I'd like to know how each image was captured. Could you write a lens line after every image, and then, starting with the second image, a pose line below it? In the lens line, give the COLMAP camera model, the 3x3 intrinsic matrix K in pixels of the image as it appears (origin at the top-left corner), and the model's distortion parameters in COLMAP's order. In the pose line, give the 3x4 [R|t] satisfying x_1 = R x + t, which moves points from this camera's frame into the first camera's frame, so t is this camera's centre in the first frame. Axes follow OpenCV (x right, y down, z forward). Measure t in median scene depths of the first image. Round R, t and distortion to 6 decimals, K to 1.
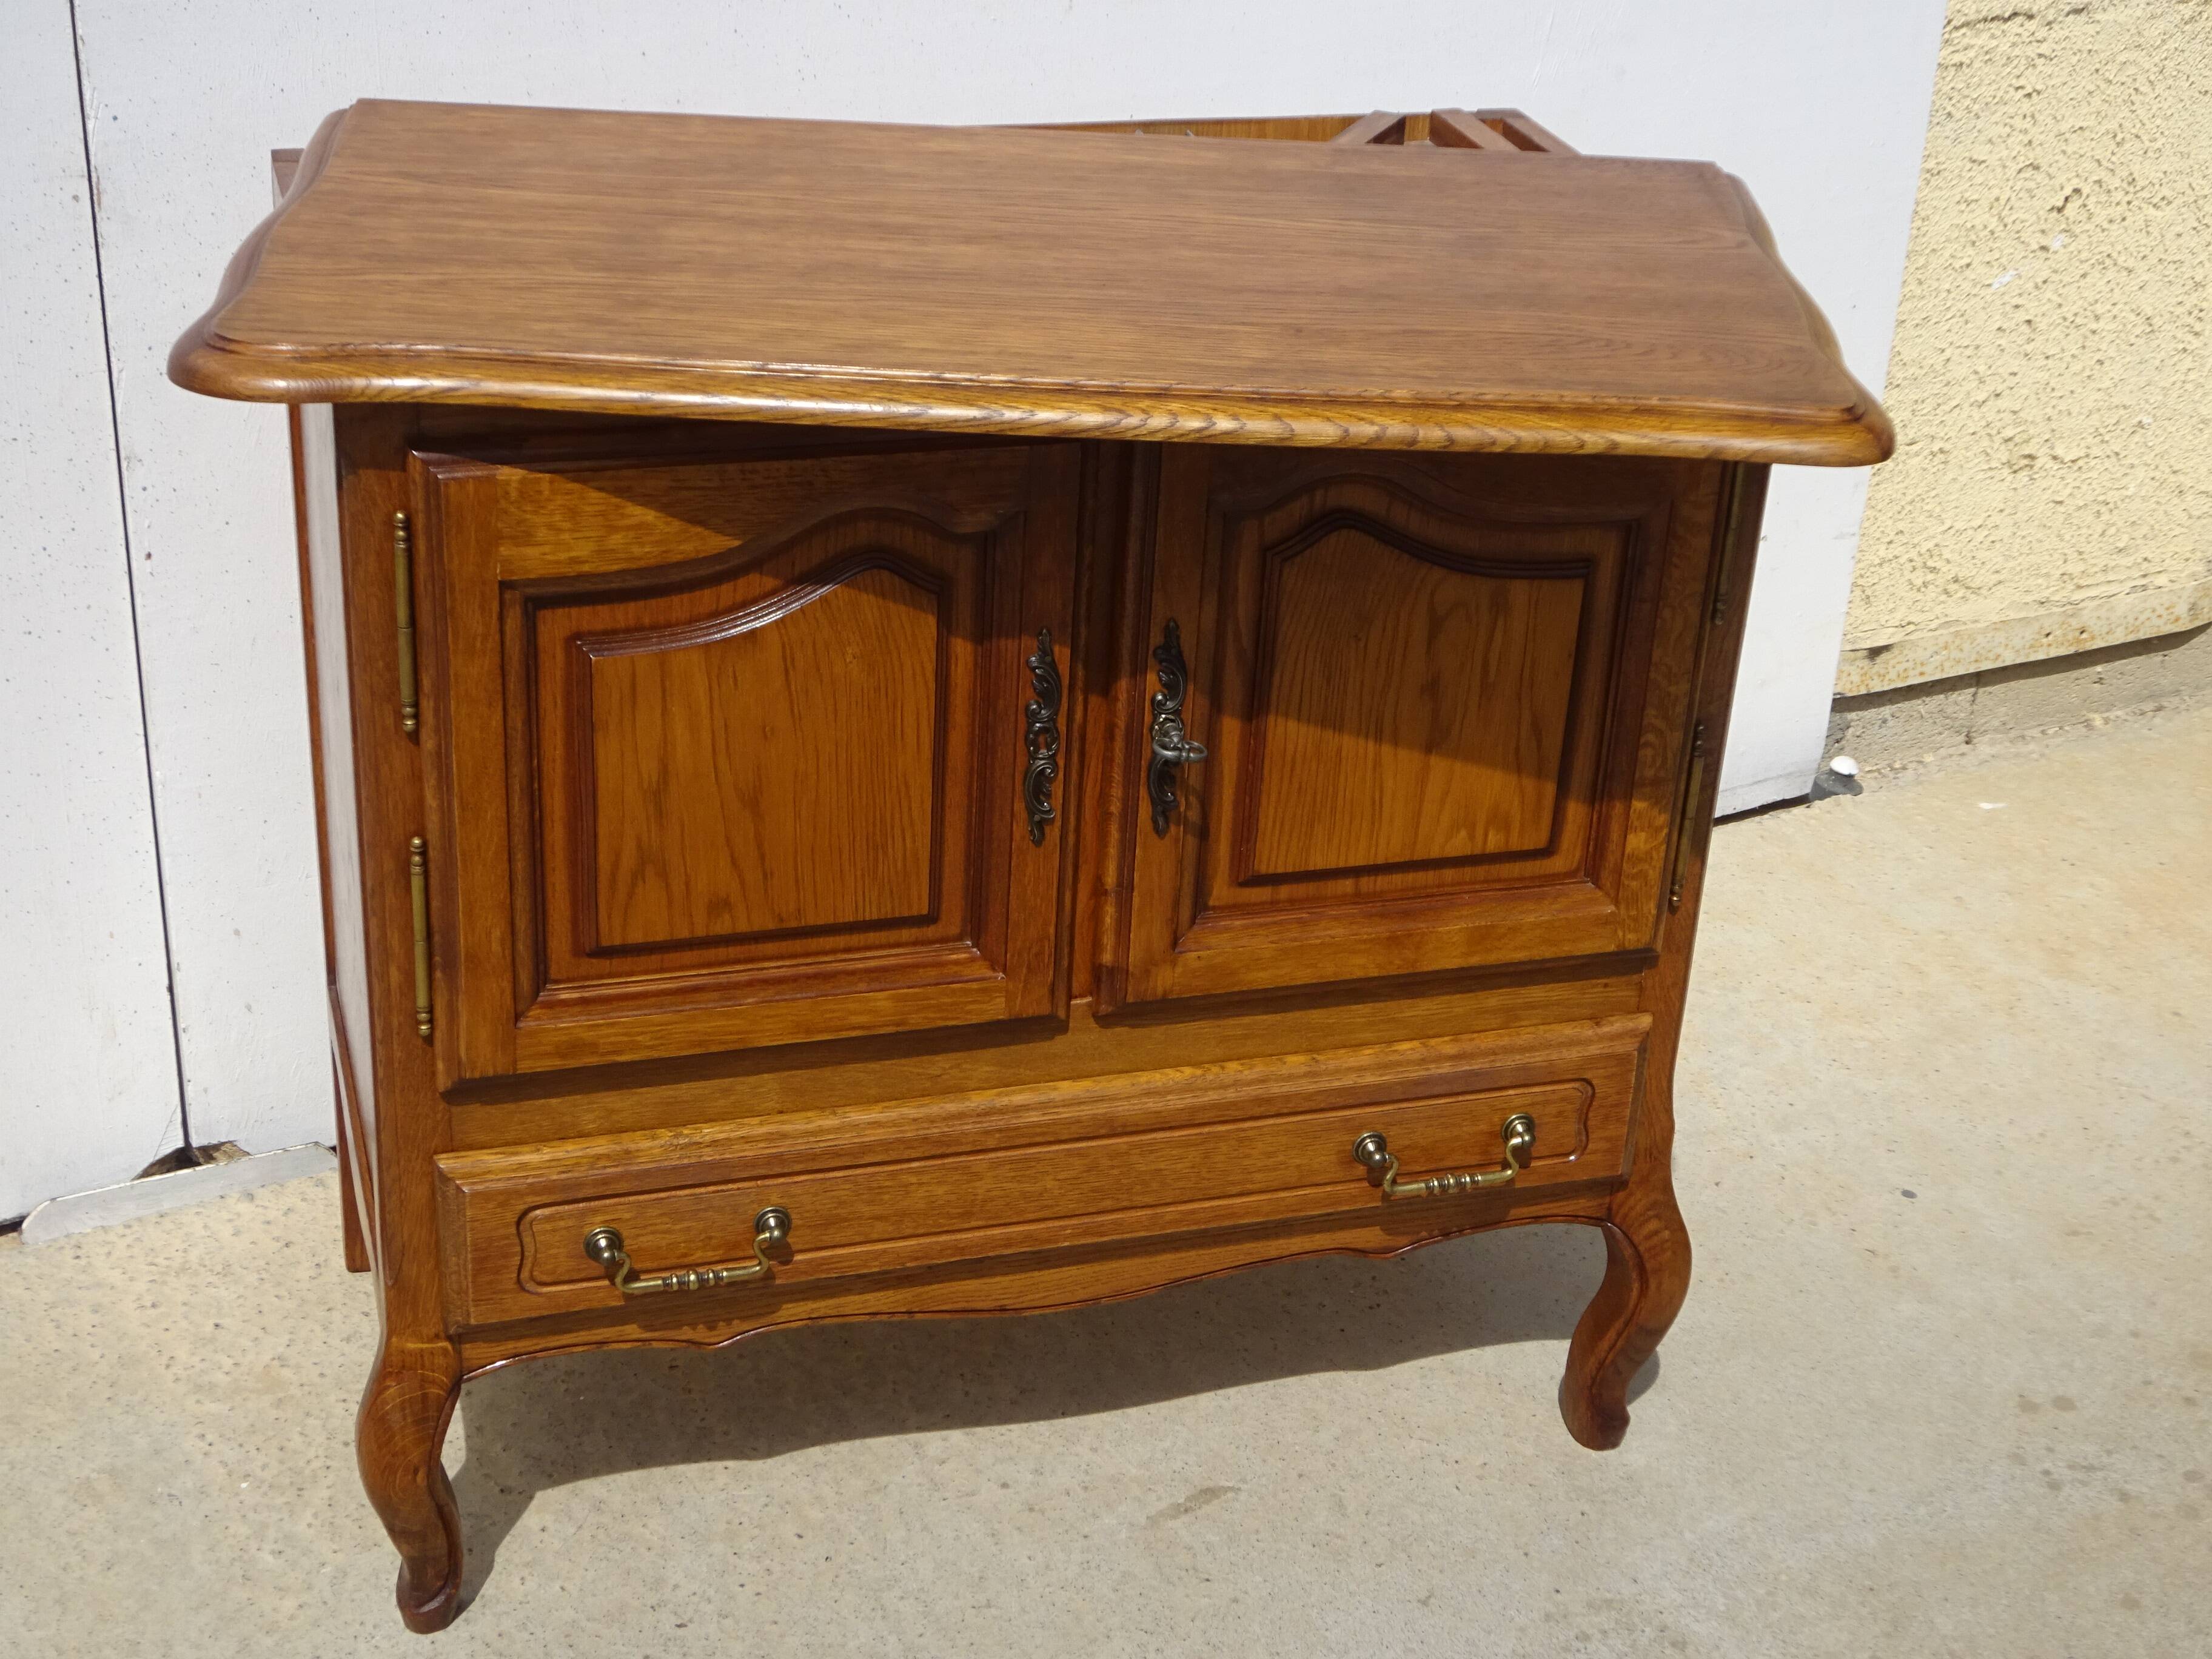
lens RADIAL K [[3267.2, 0, 1109.0], [0, 3267.2, 821.8], [0, 0, 1]] dist [0.020178, 0.045039]
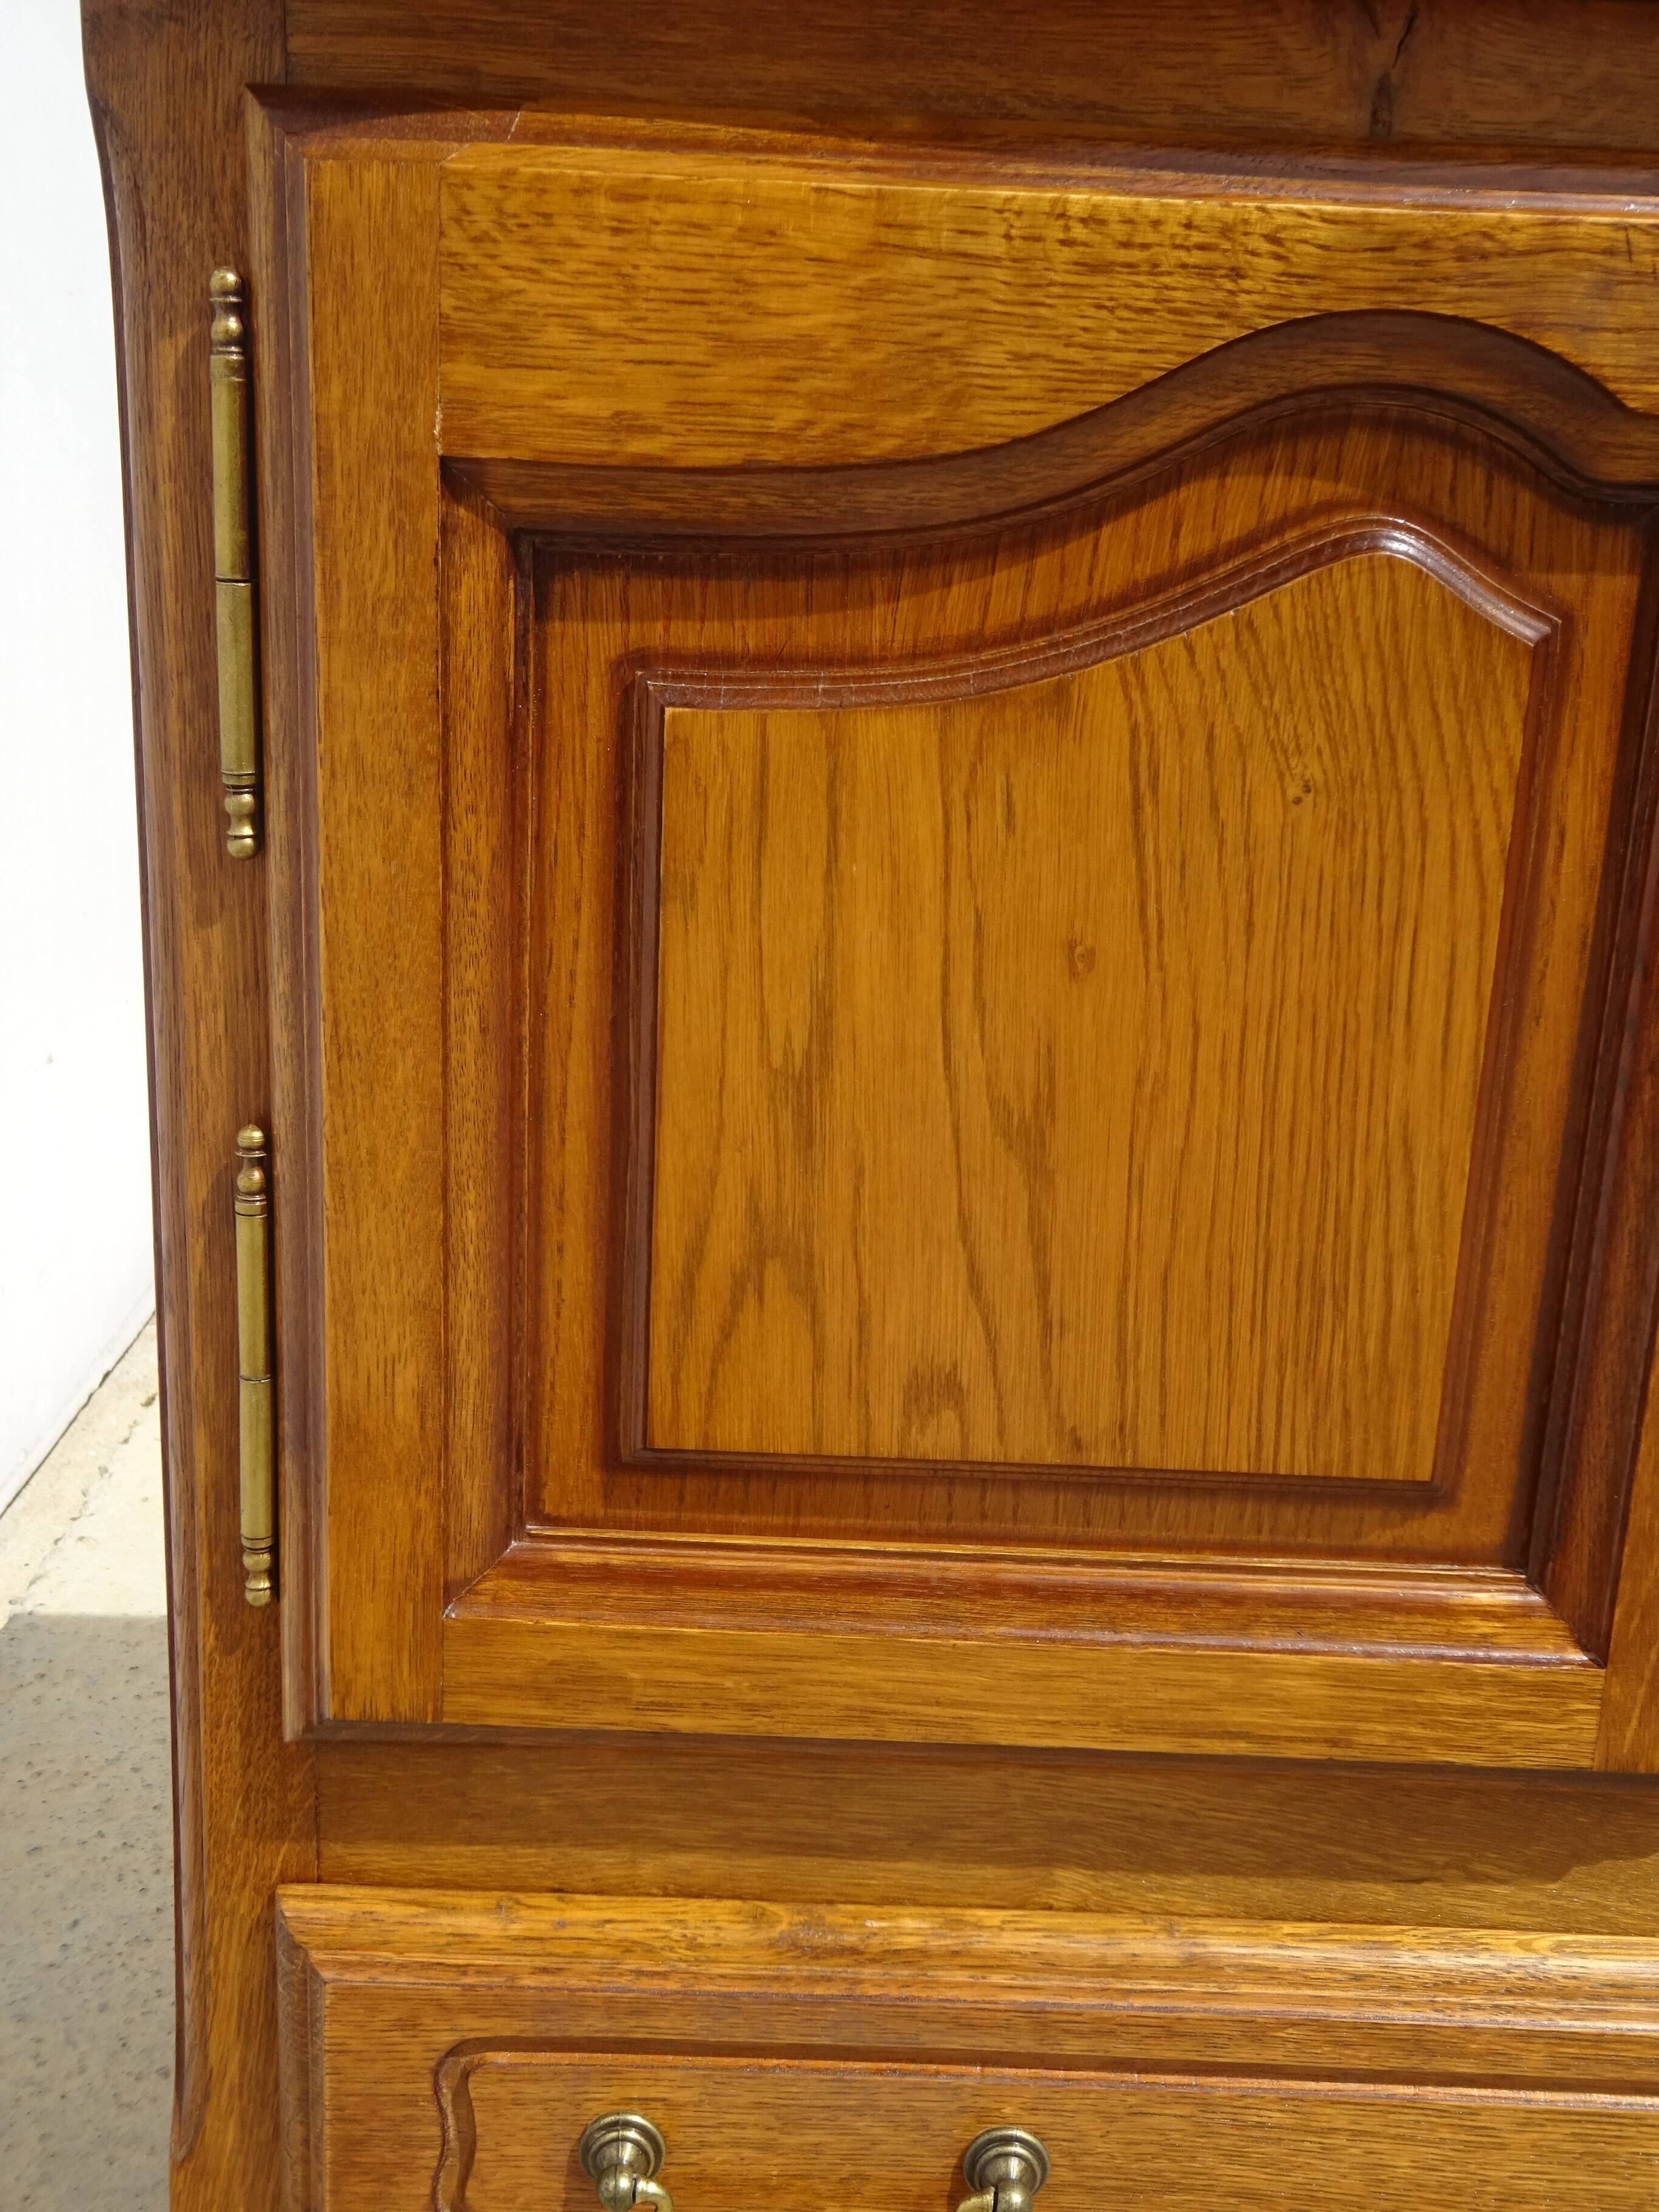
lens RADIAL K [[2343.1, 0, 841.5], [0, 2343.1, 1105.6], [0, 0, 1]] dist [0.023670, 0.027769]
pose [[0.956475, 0.070484, -0.283173, -0.044344], [-0.128934, 0.972609, -0.193413, 0.048053], [0.261784, 0.221505, 0.939364, 0.665394]]
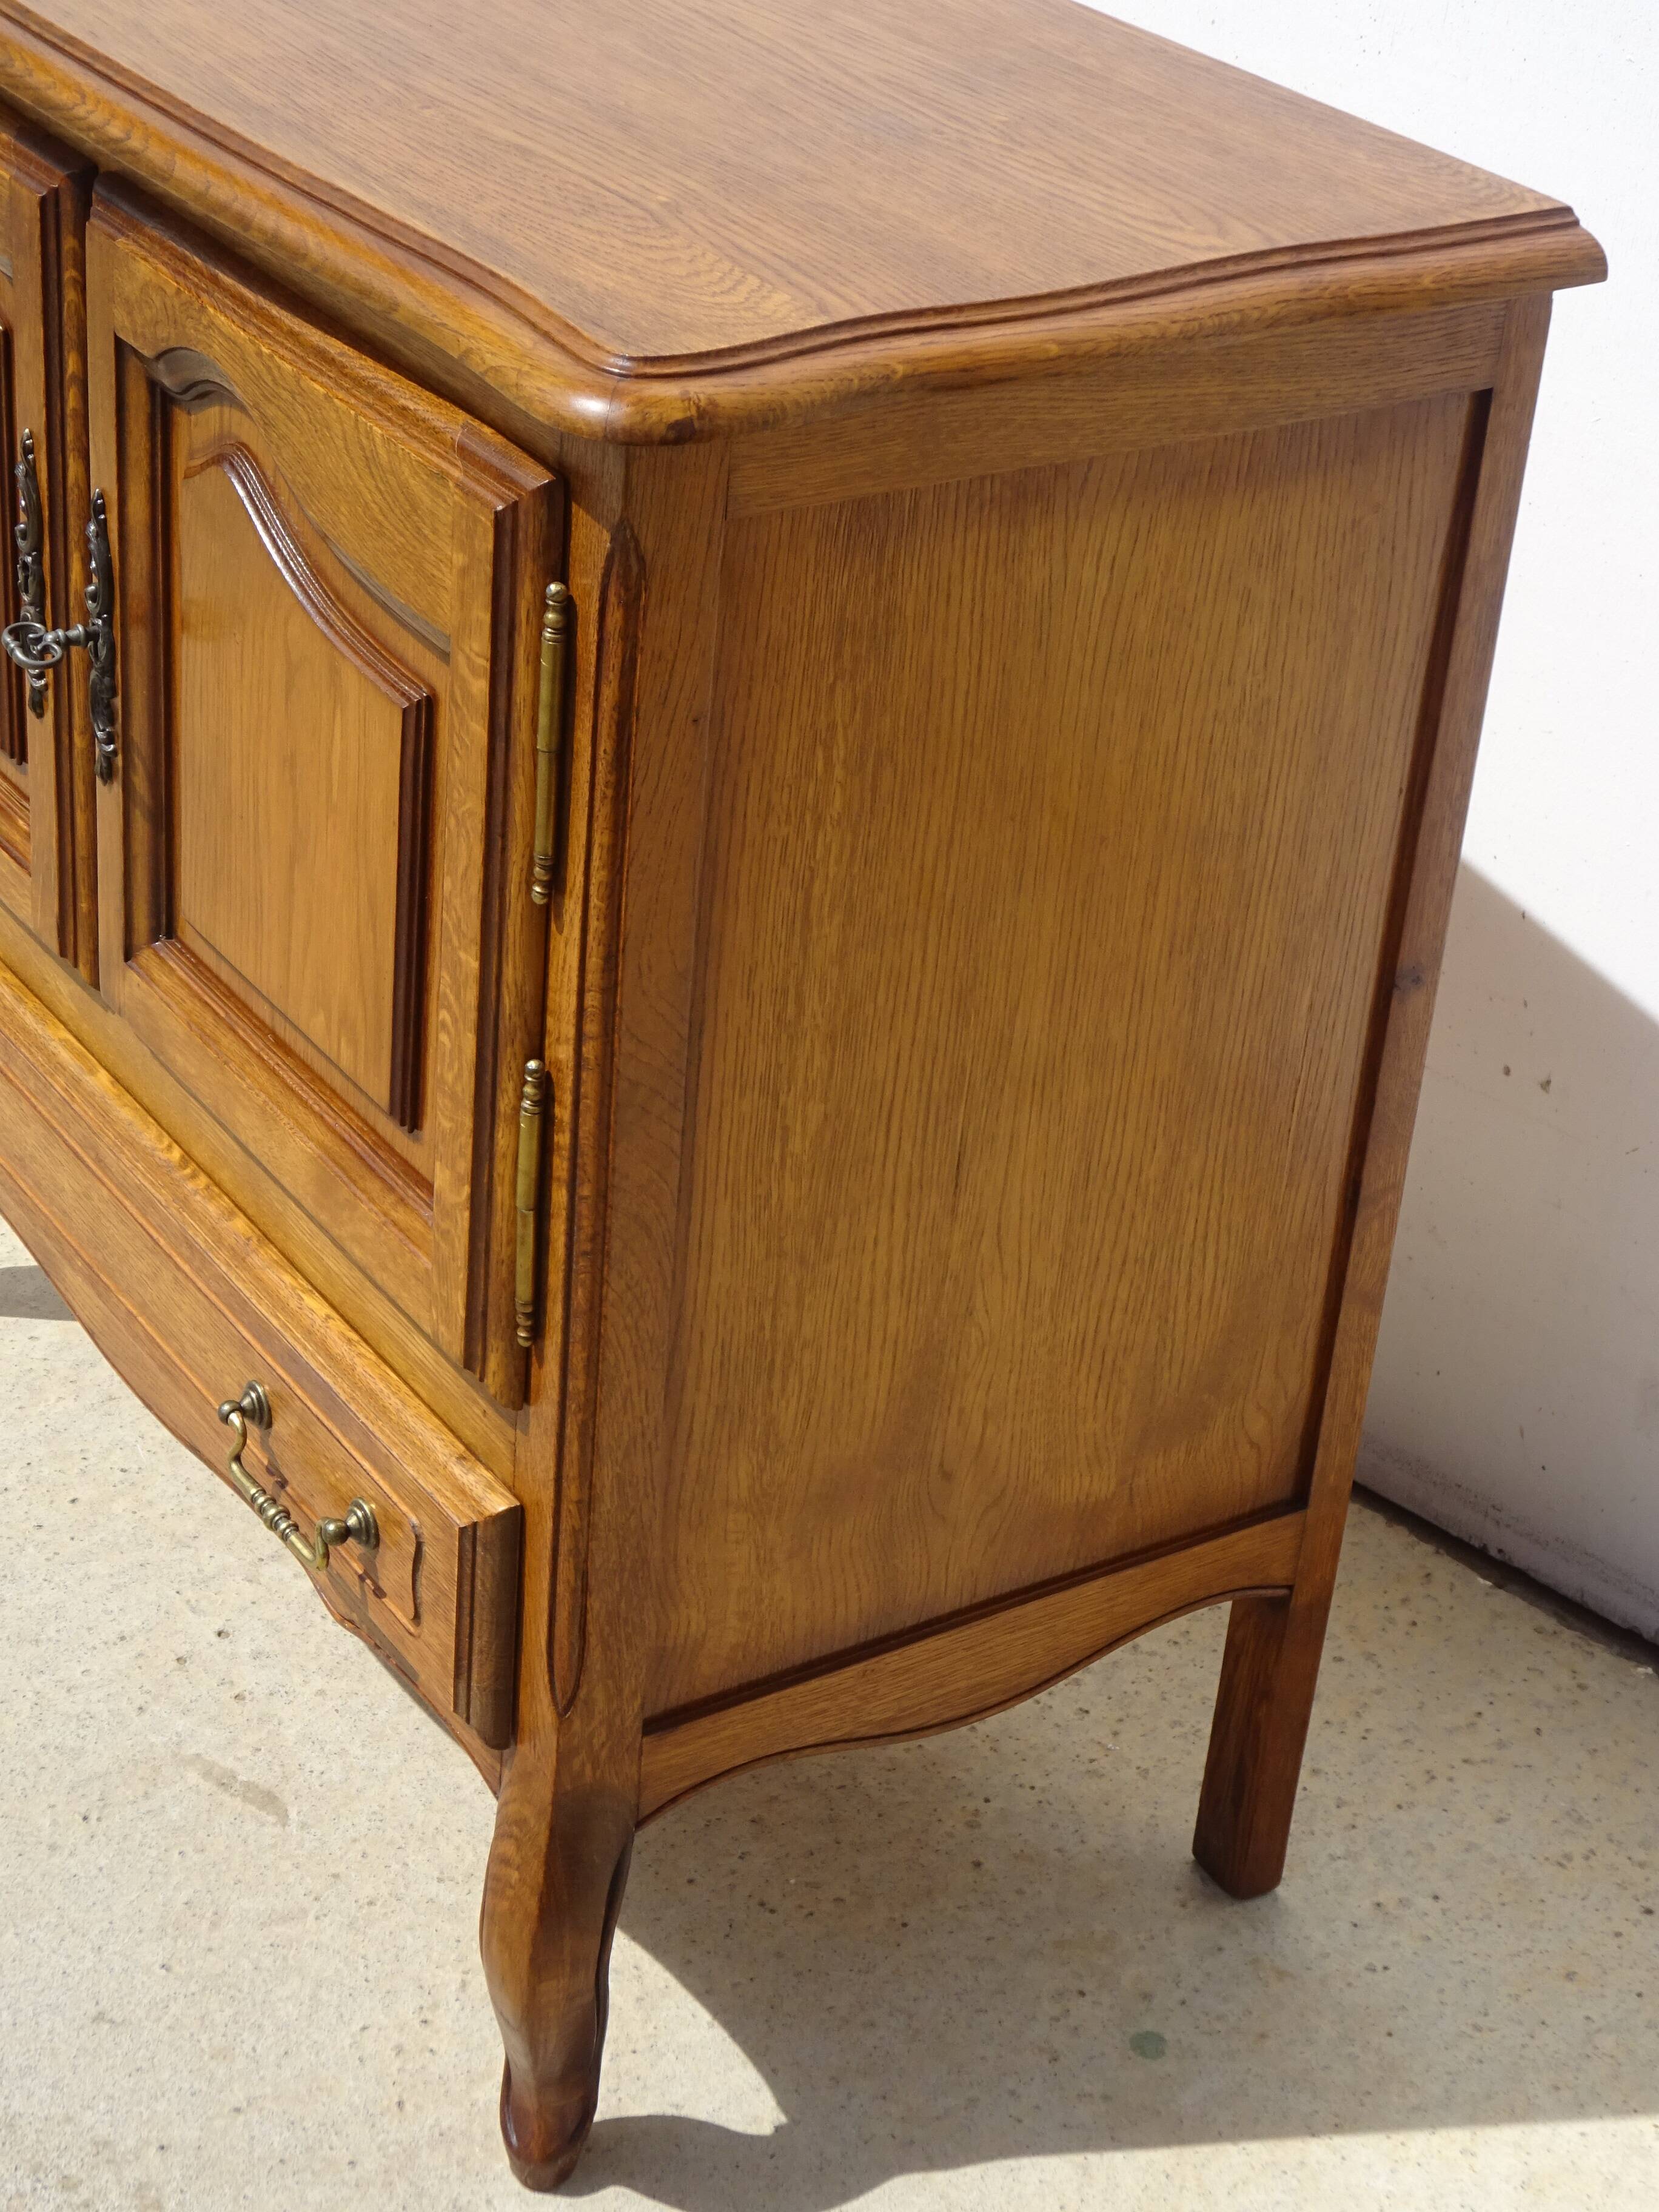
lens RADIAL K [[4041.6, 0, 829.5], [0, 4041.6, 1106.0], [0, 0, 1]] dist [-0.049068, -0.269208]
pose [[0.286522, 0.448840, -0.846432, 0.864837], [-0.492169, 0.826945, 0.271905, -0.263283], [0.821994, 0.338681, 0.457843, 0.719861]]
